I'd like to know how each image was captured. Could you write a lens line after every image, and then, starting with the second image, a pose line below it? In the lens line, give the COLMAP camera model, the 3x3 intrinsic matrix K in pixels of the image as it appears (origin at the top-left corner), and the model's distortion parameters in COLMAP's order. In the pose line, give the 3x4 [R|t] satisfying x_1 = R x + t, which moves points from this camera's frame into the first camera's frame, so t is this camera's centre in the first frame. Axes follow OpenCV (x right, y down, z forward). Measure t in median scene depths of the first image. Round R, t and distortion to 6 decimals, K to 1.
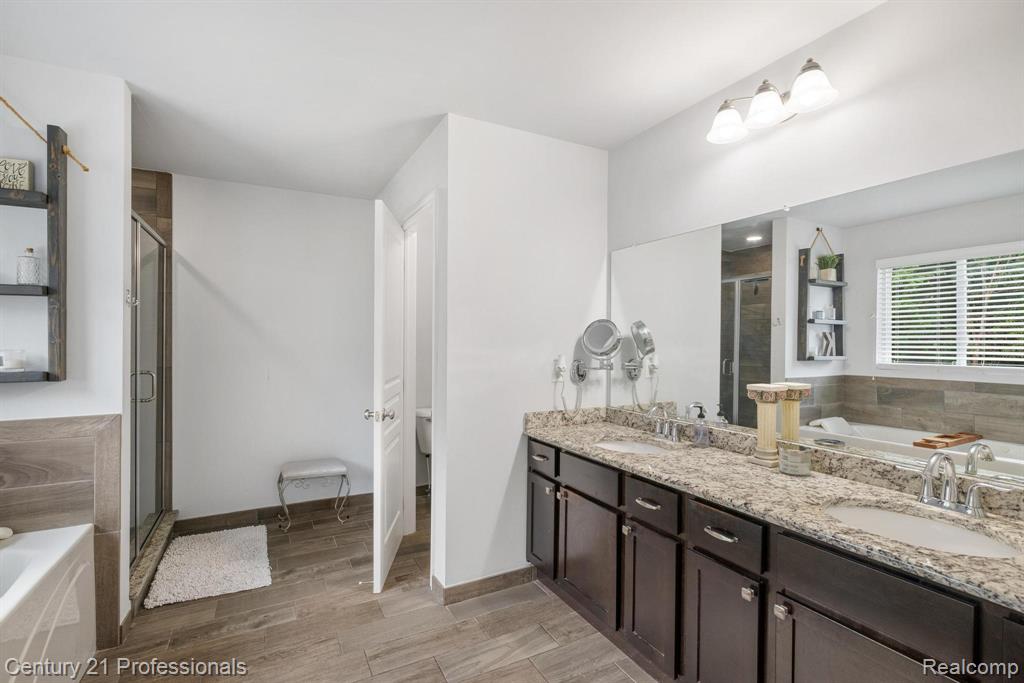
lens RADIAL K [[490.6, 0, 511.3], [0, 490.6, 342.6], [0, 0, 1]] dist [-0.004599, -0.000301]
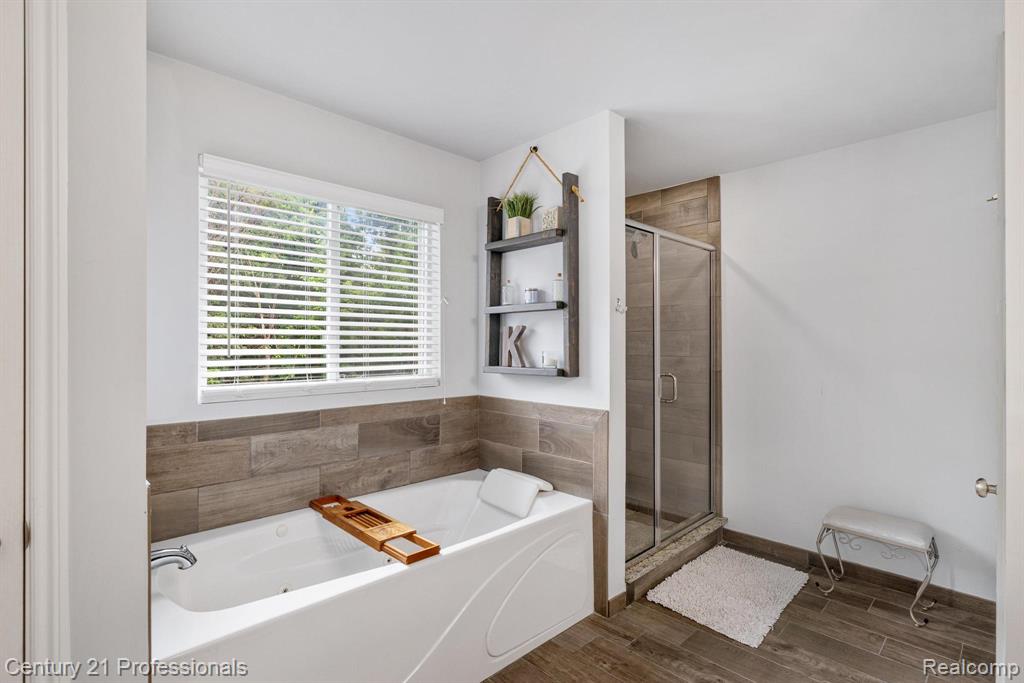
lens RADIAL K [[490.6, 0, 510.7], [0, 490.6, 342.4], [0, 0, 1]] dist [-0.004599, -0.000301]
pose [[0.268801, -0.000328, -0.963196, 0.172827], [-0.006312, 0.999978, -0.002102, -0.004280], [0.963175, 0.006644, 0.268793, 0.383841]]
